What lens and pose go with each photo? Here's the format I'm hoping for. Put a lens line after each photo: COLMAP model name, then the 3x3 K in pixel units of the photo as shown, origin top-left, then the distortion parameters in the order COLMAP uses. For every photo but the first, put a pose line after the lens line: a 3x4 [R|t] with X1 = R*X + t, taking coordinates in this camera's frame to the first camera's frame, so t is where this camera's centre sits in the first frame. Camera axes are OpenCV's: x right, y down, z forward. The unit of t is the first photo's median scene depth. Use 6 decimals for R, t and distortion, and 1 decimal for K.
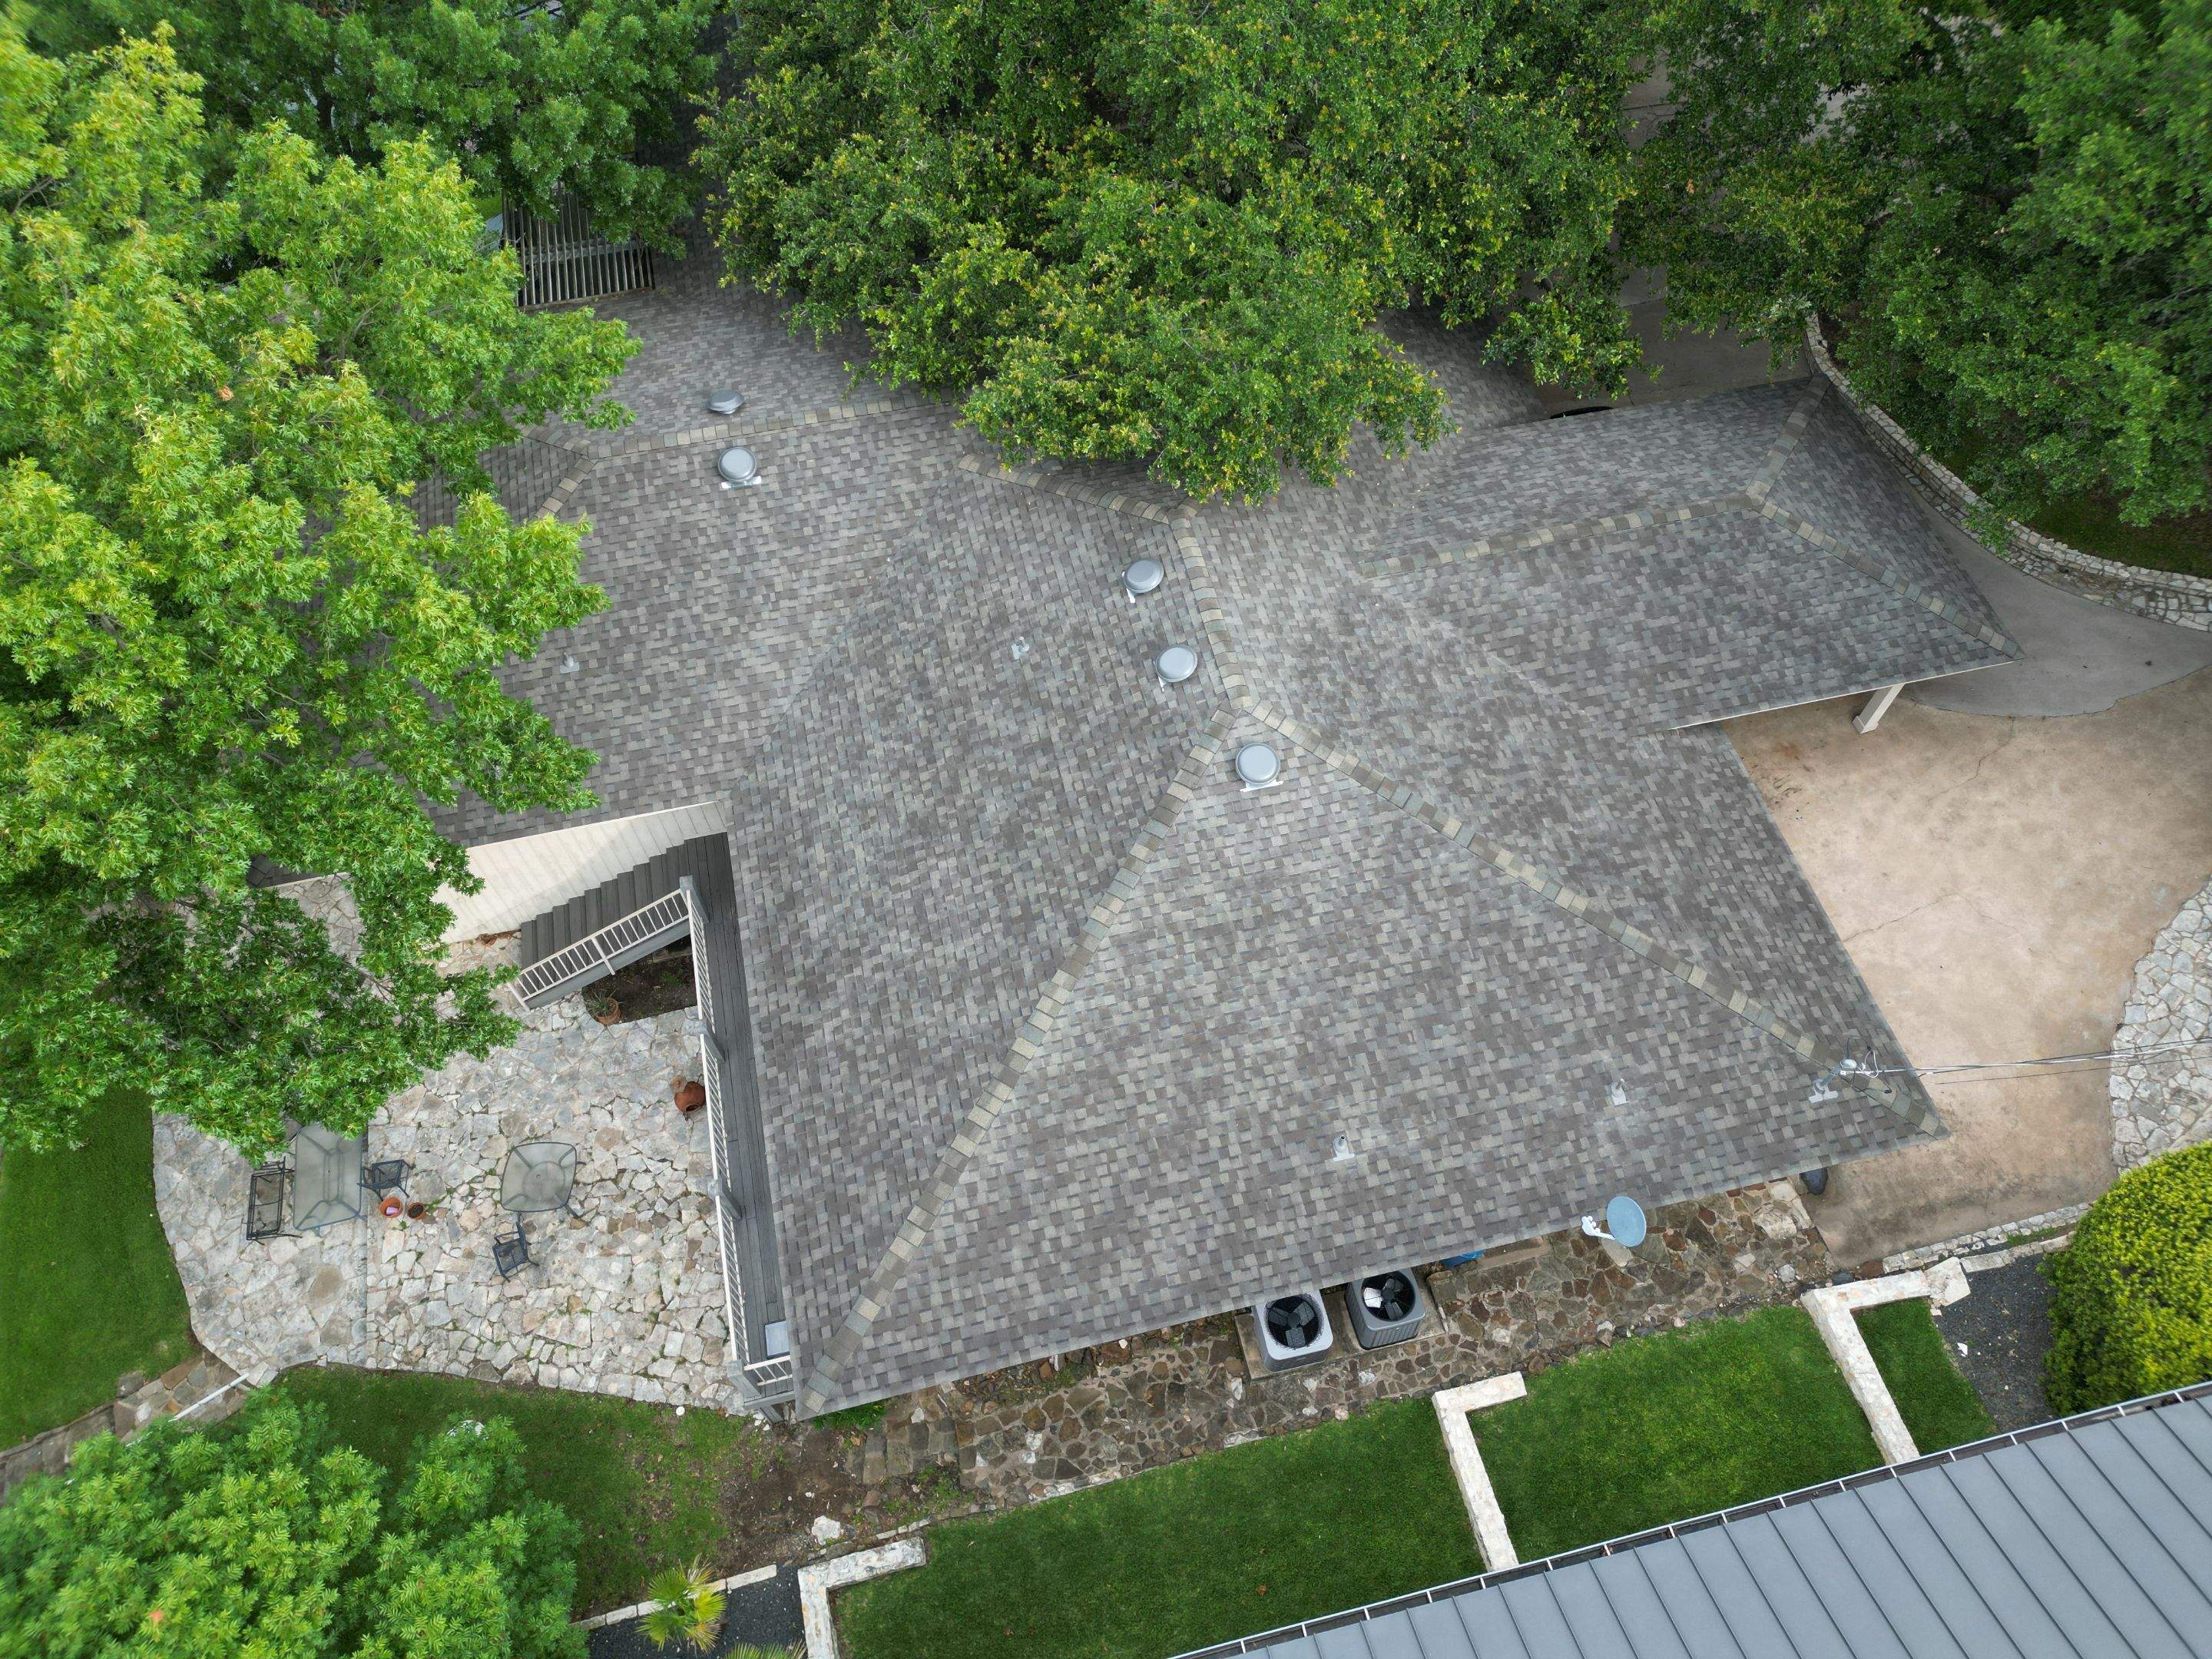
lens RADIAL K [[1543.6, 0, 1101.4], [0, 1543.6, 834.0], [0, 0, 1]] dist [0.059727, -0.053107]
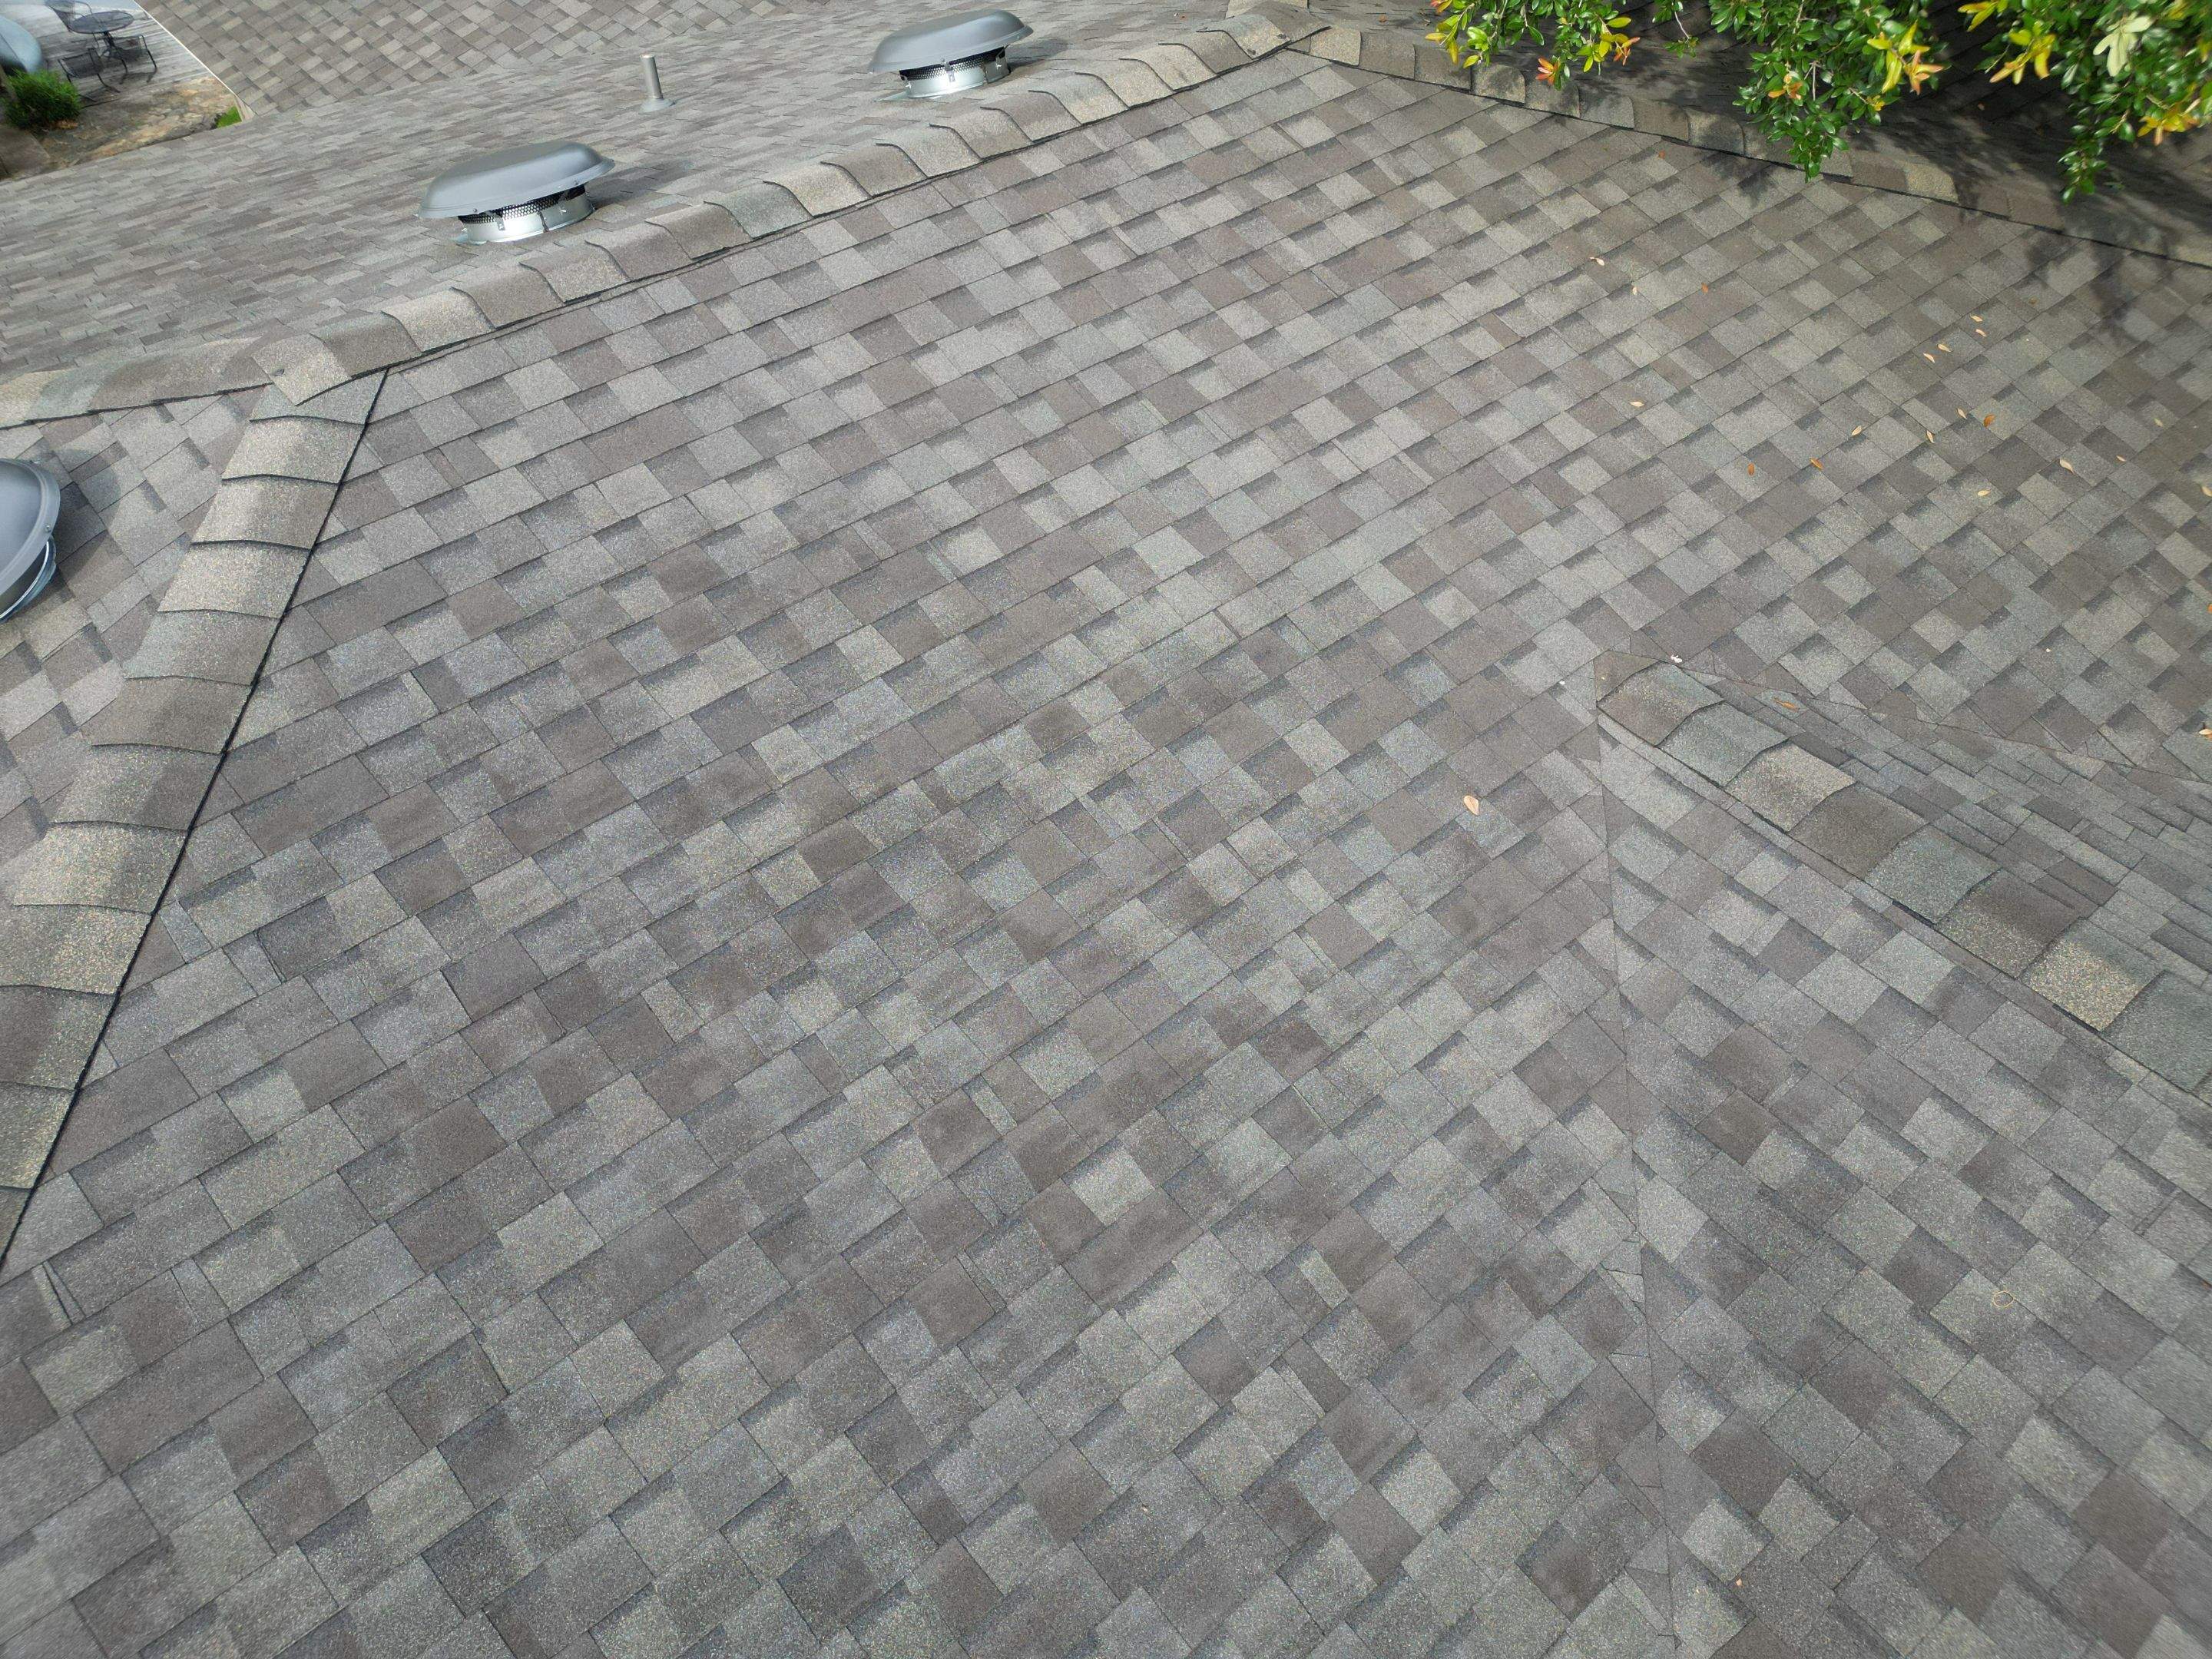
lens RADIAL K [[1543.6, 0, 1110.5], [0, 1543.6, 834.1], [0, 0, 1]] dist [0.059727, -0.053107]
pose [[0.447124, 0.665346, -0.597826, 0.286794], [-0.758591, 0.636197, 0.140688, -0.150311], [0.473941, 0.390600, 0.789184, 0.911065]]
